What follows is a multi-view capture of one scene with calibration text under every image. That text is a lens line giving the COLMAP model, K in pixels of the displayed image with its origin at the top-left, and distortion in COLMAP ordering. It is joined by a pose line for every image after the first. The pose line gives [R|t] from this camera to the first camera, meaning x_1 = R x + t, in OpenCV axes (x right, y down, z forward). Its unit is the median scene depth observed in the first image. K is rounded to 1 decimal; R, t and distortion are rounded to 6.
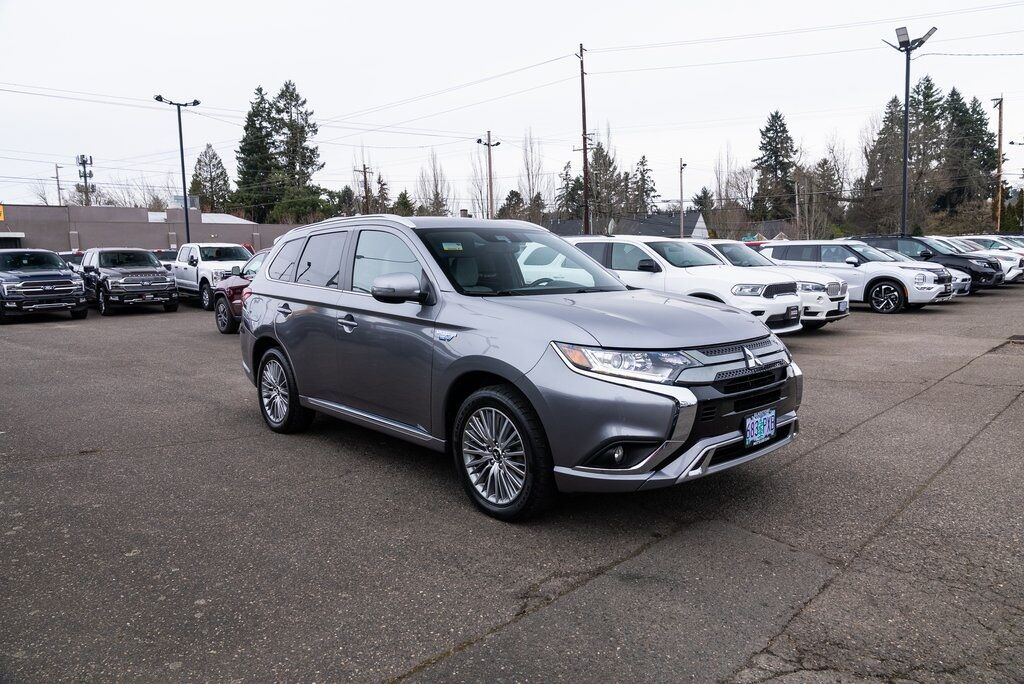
lens RADIAL K [[698.3, 0, 515.7], [0, 698.3, 338.1], [0, 0, 1]] dist [-0.036309, 0.027672]
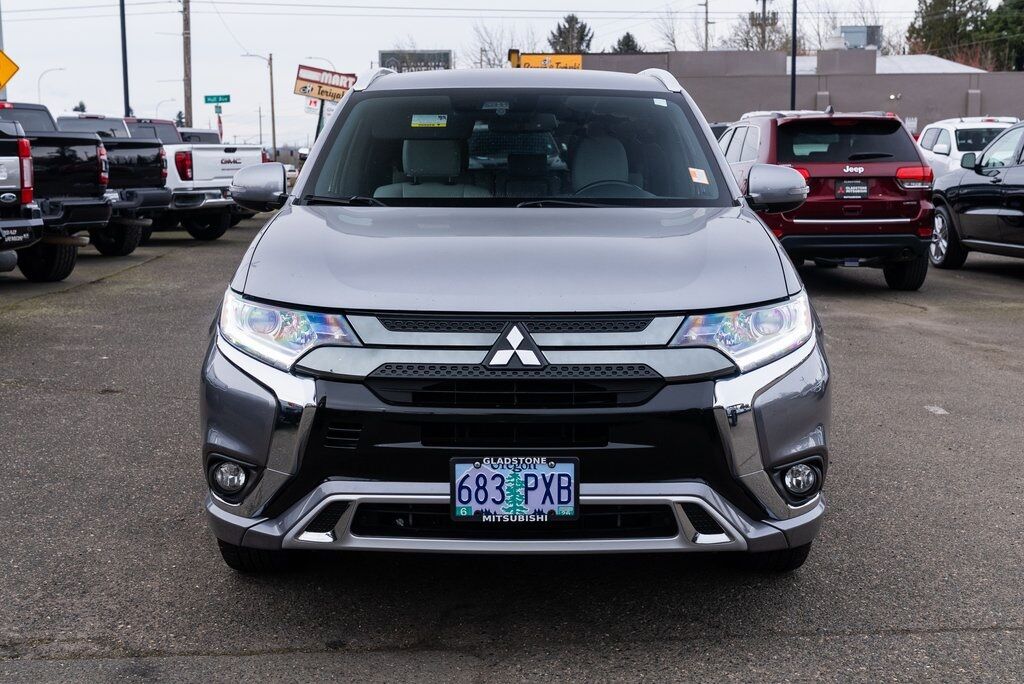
lens RADIAL K [[1327.3, 0, 512.0], [0, 1327.3, 342.0], [0, 0, 1]] dist [0.005131, 0.038355]
pose [[0.731704, 0.109212, -0.672816, 0.992087], [-0.084036, 0.994004, 0.069957, -0.042039], [0.676422, 0.005353, 0.736495, 0.314583]]
